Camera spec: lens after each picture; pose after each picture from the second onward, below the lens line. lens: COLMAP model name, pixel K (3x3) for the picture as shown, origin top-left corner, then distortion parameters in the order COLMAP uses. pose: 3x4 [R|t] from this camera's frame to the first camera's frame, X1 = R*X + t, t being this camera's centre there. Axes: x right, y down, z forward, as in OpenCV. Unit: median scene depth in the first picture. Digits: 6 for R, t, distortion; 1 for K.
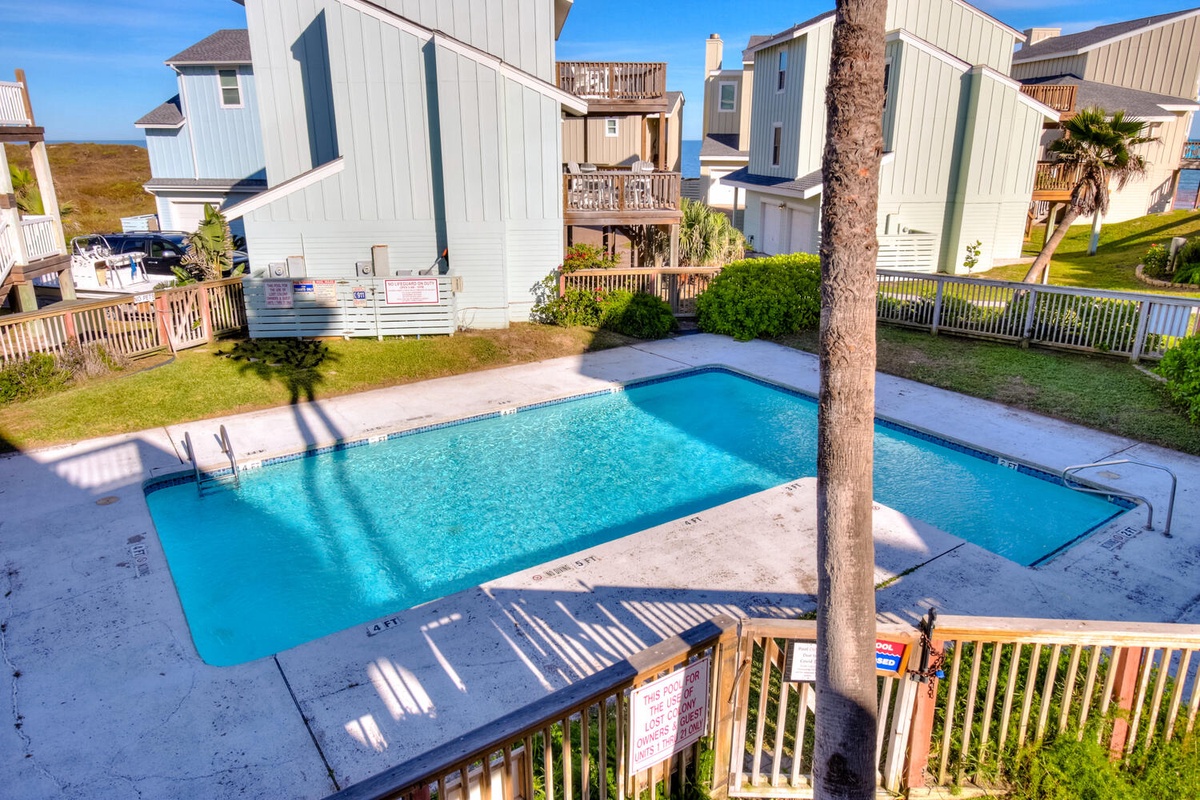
lens RADIAL K [[787.3, 0, 599.8], [0, 787.3, 397.7], [0, 0, 1]] dist [0.005100, -0.002419]
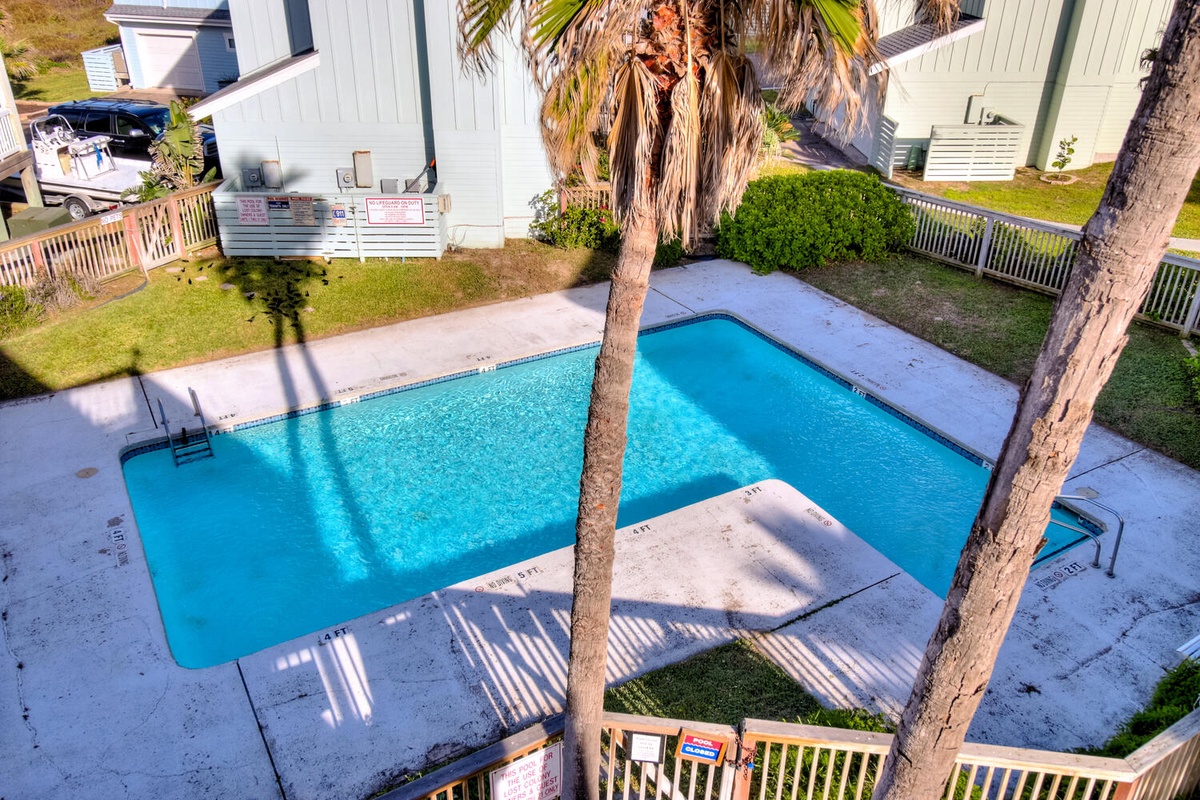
lens RADIAL K [[950.3, 0, 602.2], [0, 950.3, 397.5], [0, 0, 1]] dist [0.008480, 0.004809]
pose [[0.997070, 0.047411, -0.060030, 0.082562], [-0.035212, 0.981144, 0.190041, -0.151339], [0.067908, -0.187371, 0.979939, -0.111710]]
